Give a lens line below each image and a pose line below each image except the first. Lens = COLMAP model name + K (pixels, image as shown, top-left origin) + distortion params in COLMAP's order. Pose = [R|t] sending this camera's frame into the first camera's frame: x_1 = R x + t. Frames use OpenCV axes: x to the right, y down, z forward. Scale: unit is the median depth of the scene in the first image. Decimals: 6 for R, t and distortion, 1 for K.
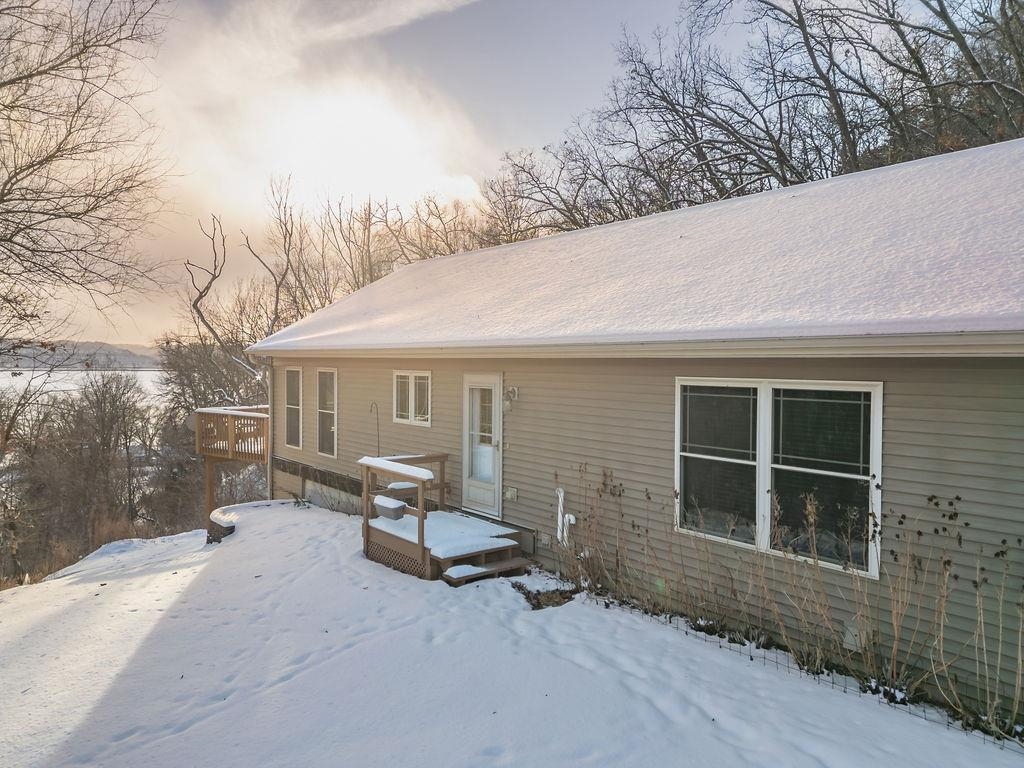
lens RADIAL K [[712.4, 0, 520.7], [0, 712.4, 383.7], [0, 0, 1]] dist [0.031671, -0.001852]
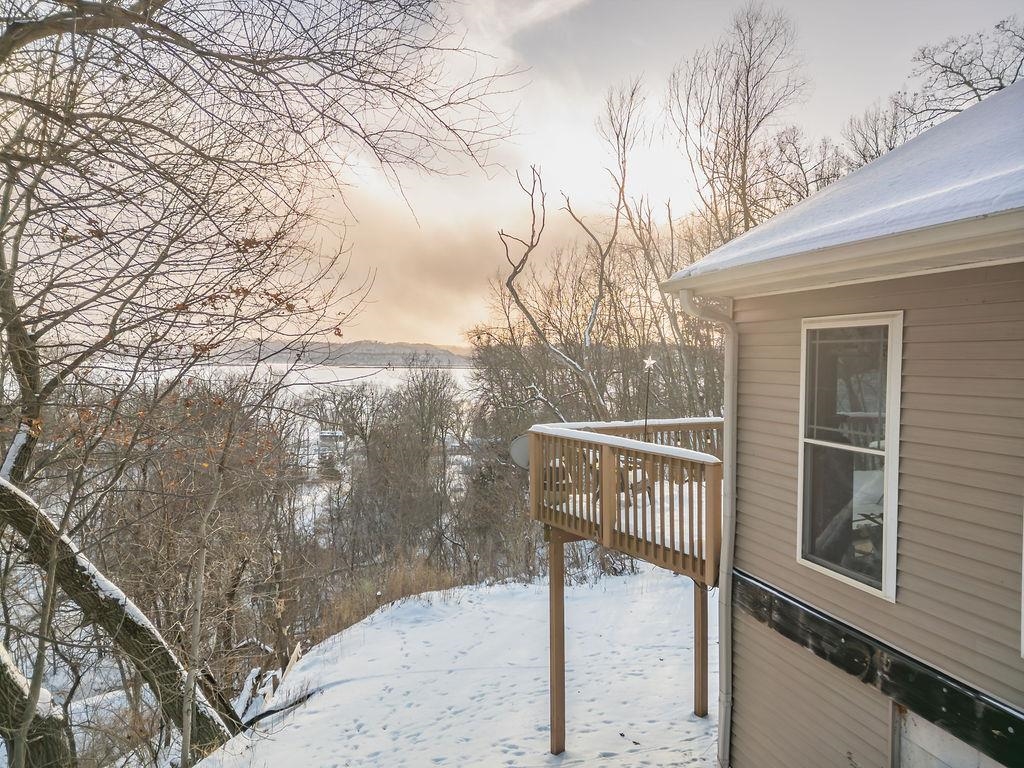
lens RADIAL K [[712.4, 0, 511.9], [0, 712.4, 381.9], [0, 0, 1]] dist [0.031671, -0.001852]
pose [[0.917267, 0.012486, -0.398077, -0.088664], [-0.012786, 0.999916, 0.001900, 0.001722], [0.398068, 0.003347, 0.917350, 0.179769]]
